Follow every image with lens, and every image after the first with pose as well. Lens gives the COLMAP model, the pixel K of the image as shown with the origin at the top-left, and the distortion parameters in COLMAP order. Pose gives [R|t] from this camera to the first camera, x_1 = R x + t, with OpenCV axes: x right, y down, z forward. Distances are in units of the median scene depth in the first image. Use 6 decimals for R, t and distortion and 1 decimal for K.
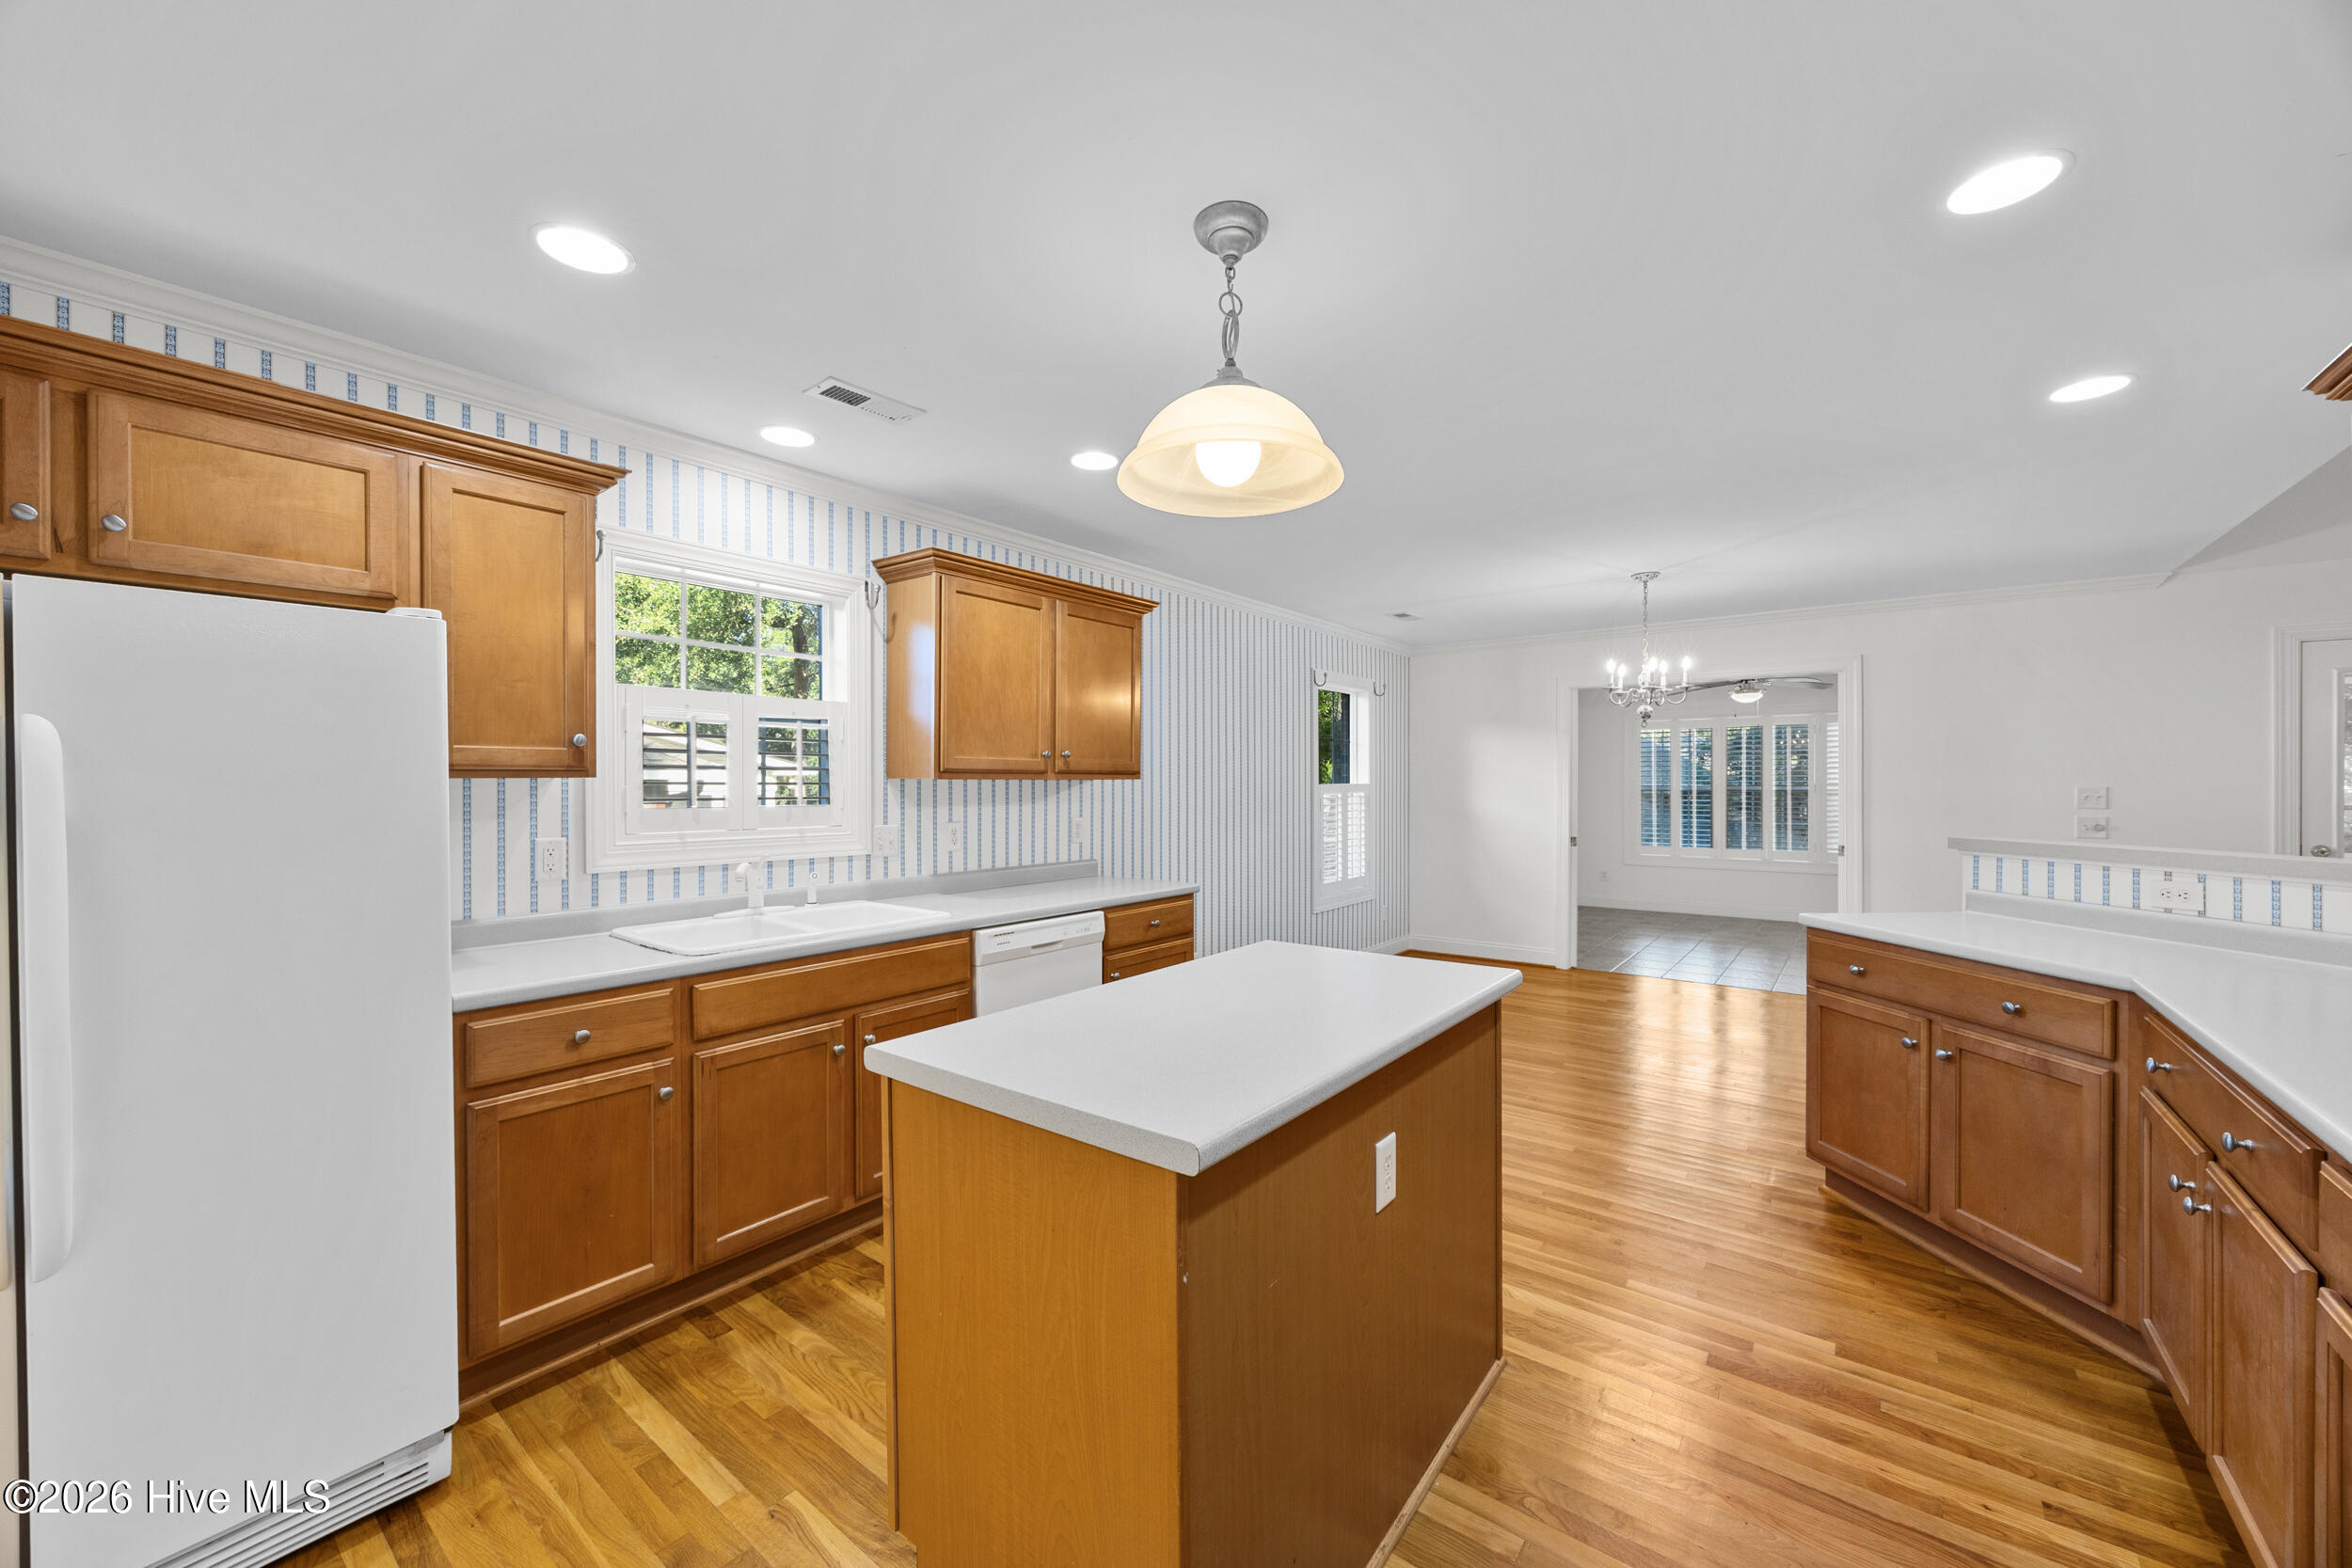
lens RADIAL K [[897.4, 0, 1172.7], [0, 897.4, 788.8], [0, 0, 1]] dist [-0.001211, 0.000001]
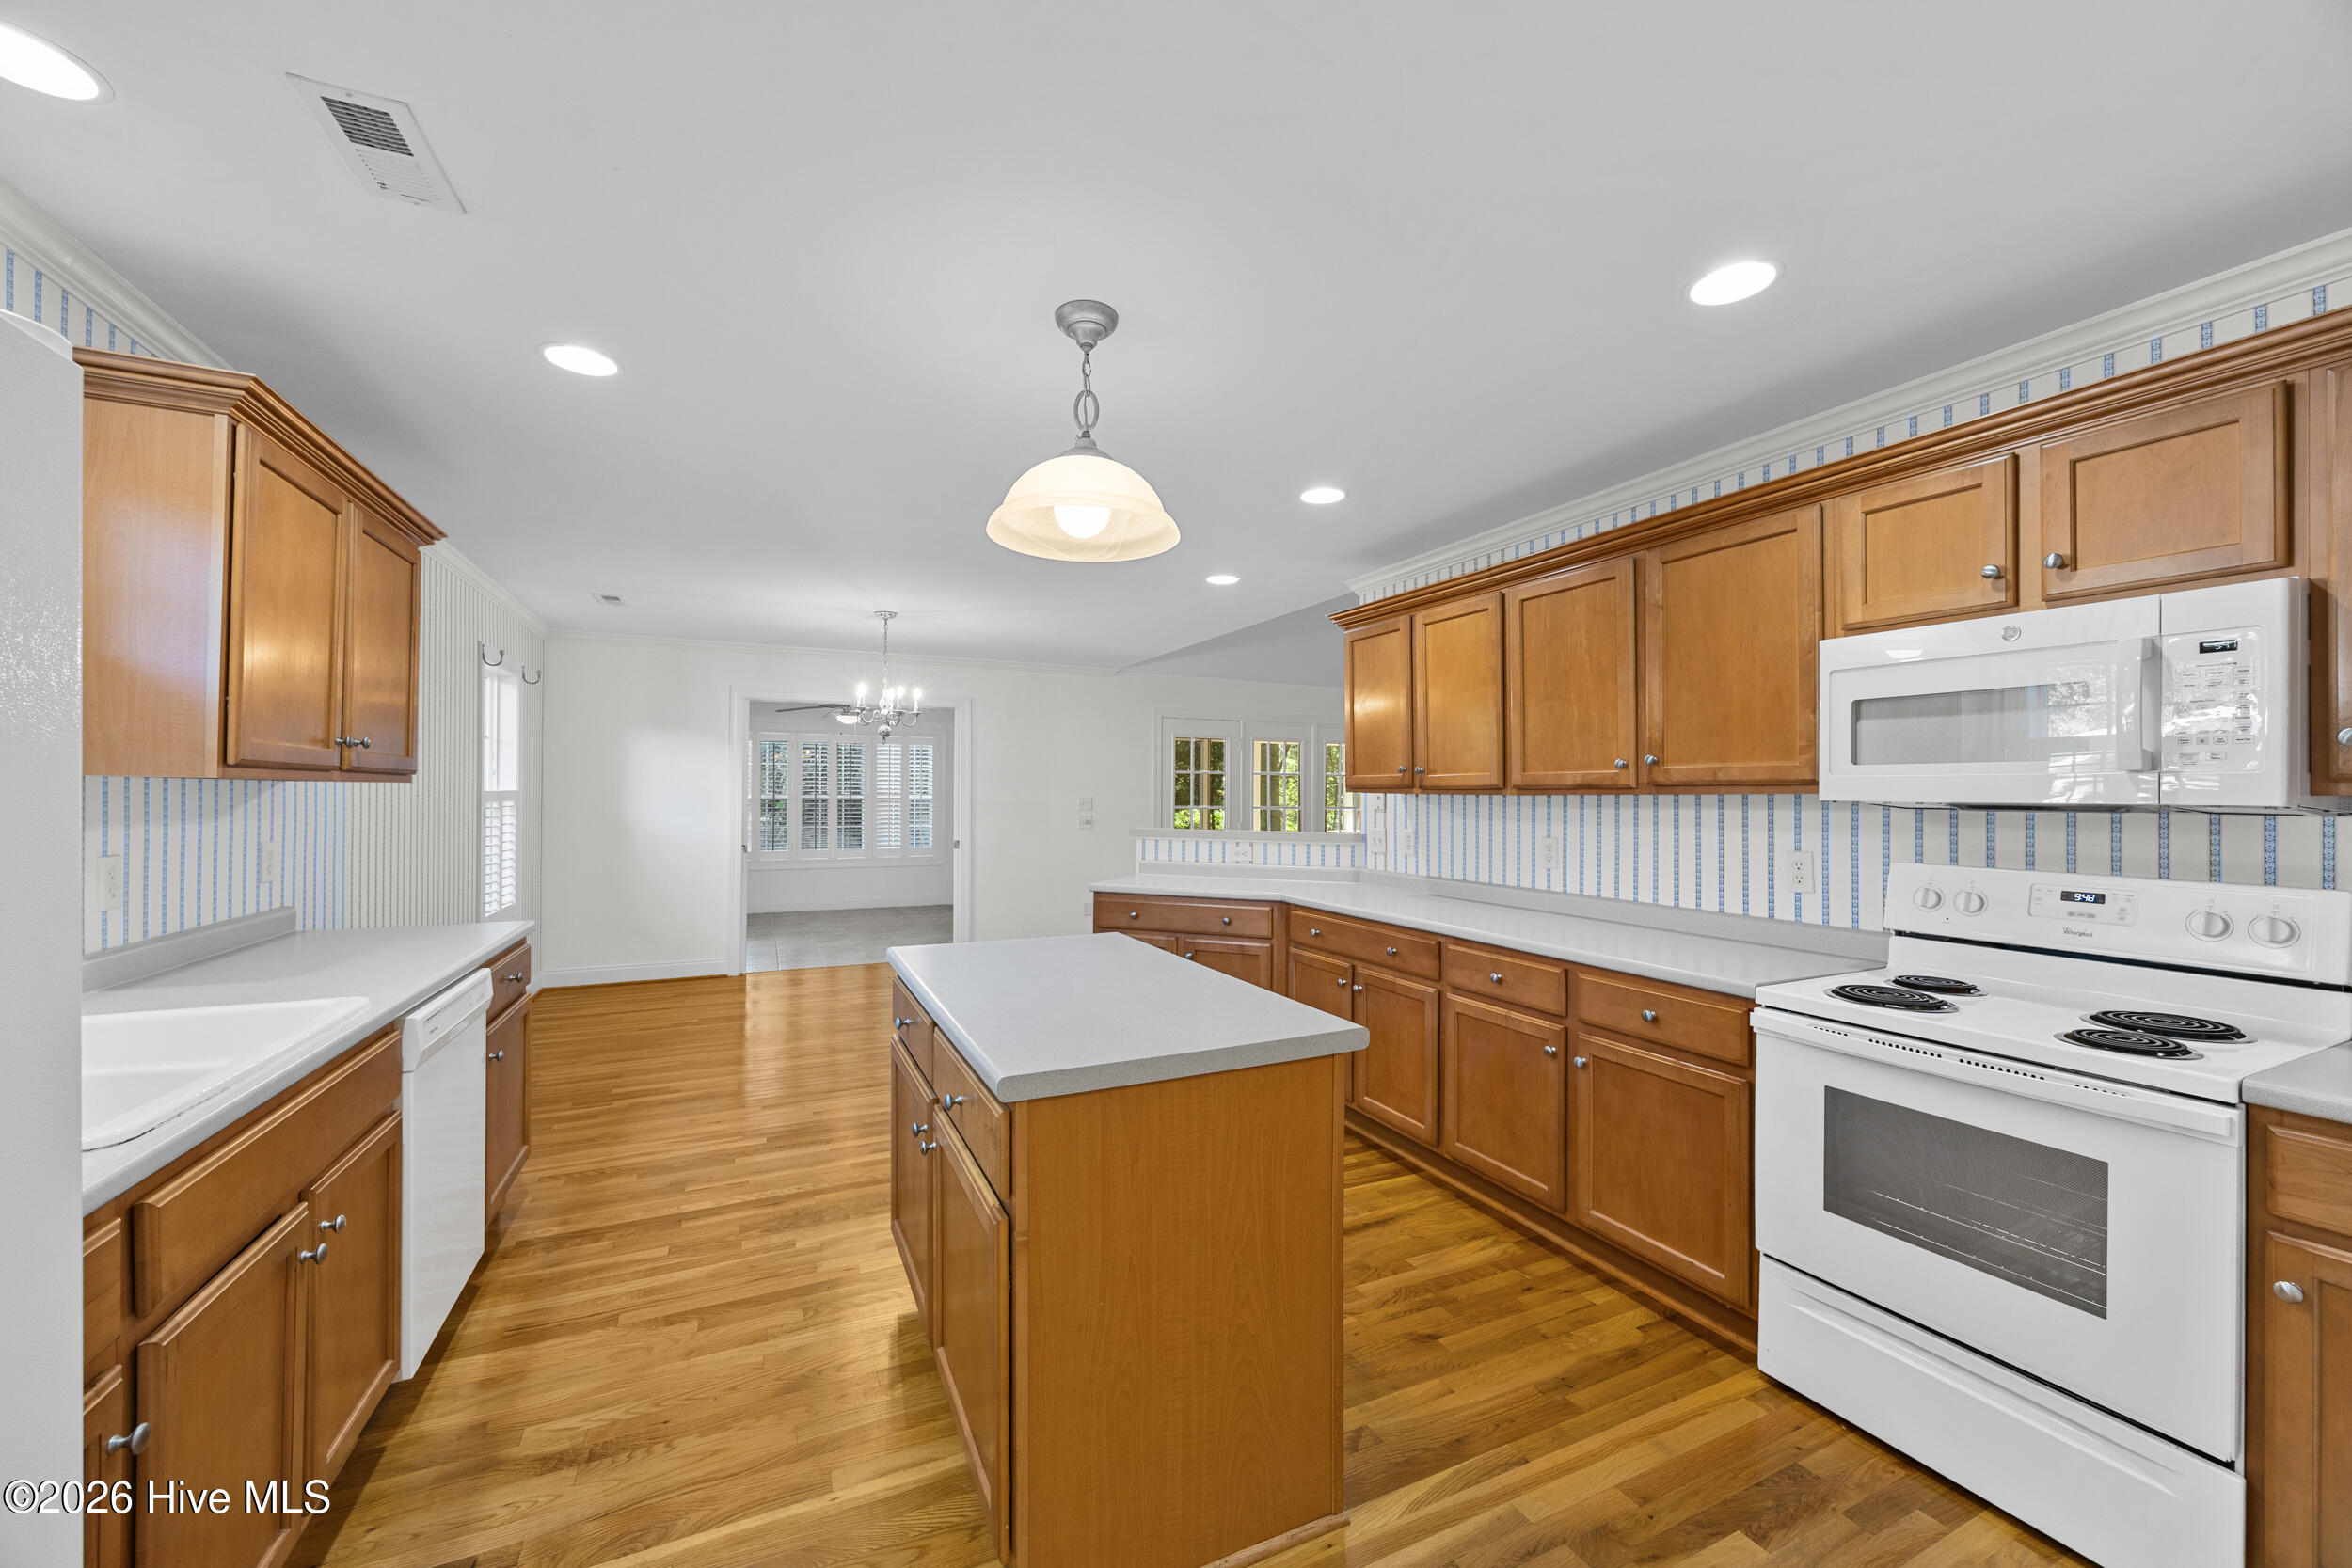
lens RADIAL K [[897.4, 0, 1172.7], [0, 897.4, 788.8], [0, 0, 1]] dist [-0.001211, 0.000001]
pose [[0.449350, 0.010222, 0.893297, -0.514369], [-0.003896, 0.999947, -0.009482, -0.001623], [-0.893347, 0.000780, 0.449366, 0.209805]]
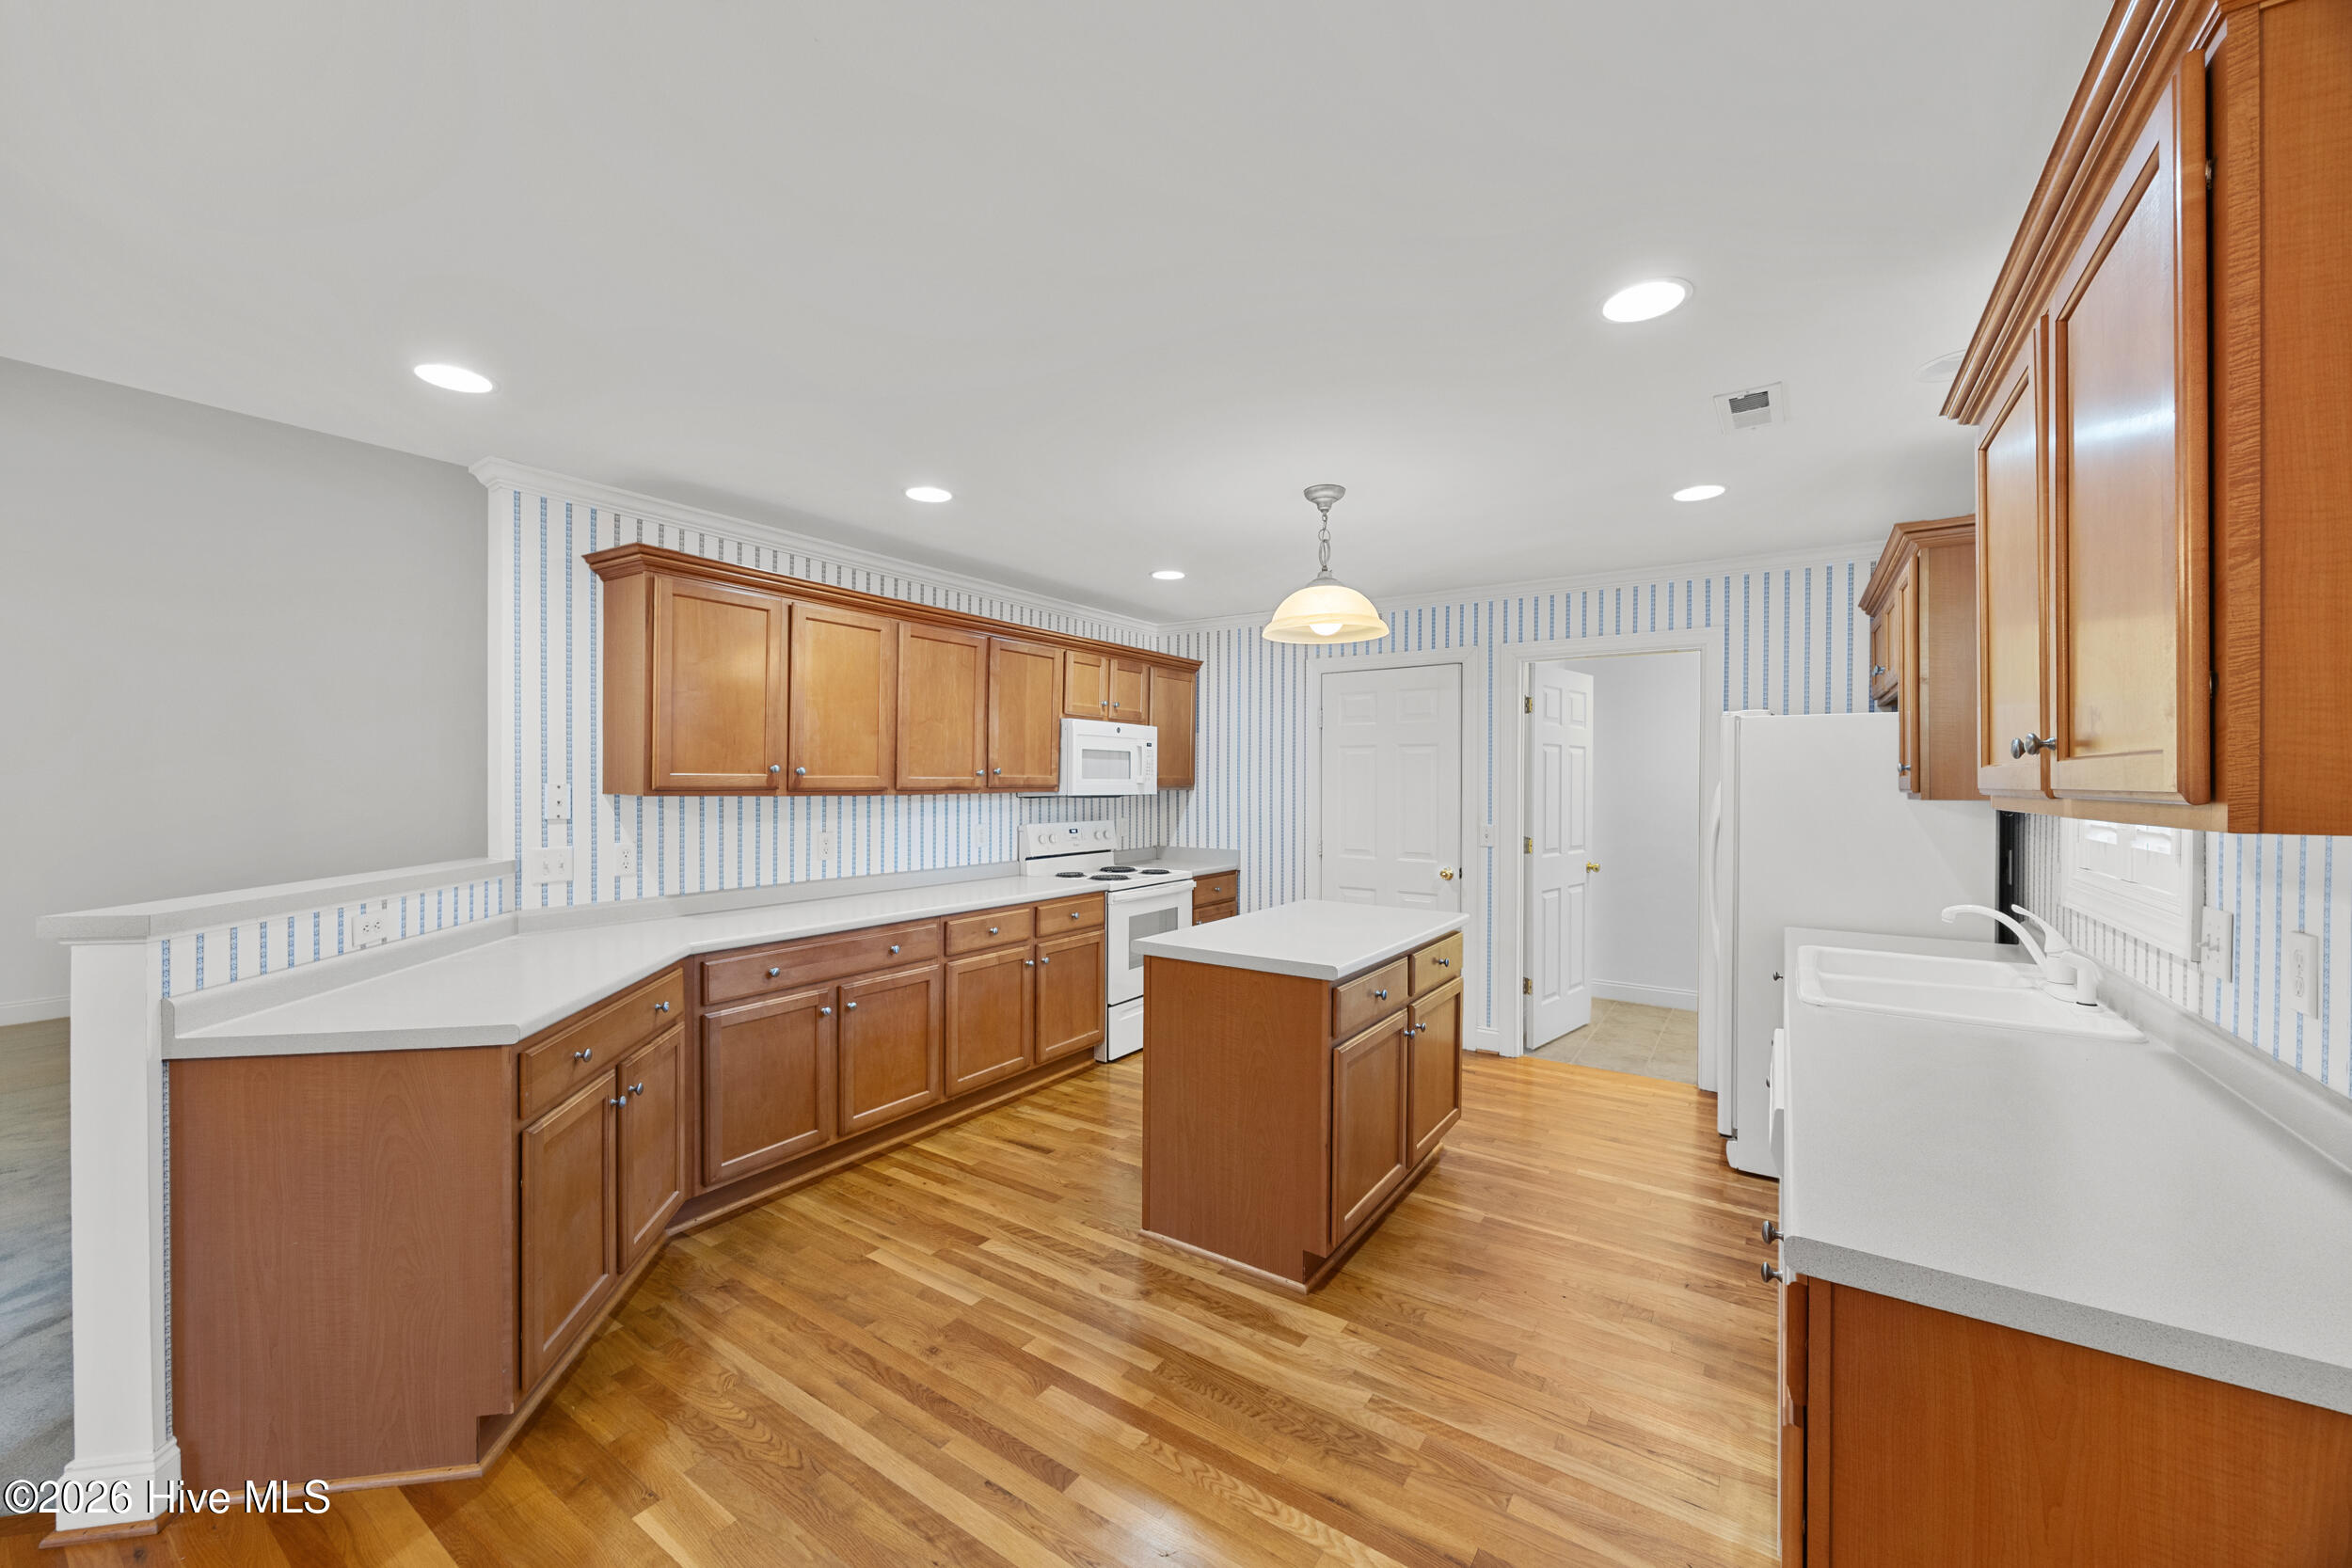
lens RADIAL K [[897.4, 0, 1172.7], [0, 897.4, 788.8], [0, 0, 1]] dist [-0.001211, 0.000001]
pose [[-0.997992, 0.000963, -0.063335, 0.268654], [0.000210, 0.999929, 0.011890, -0.028577], [0.063342, 0.011853, -0.997921, 1.542129]]
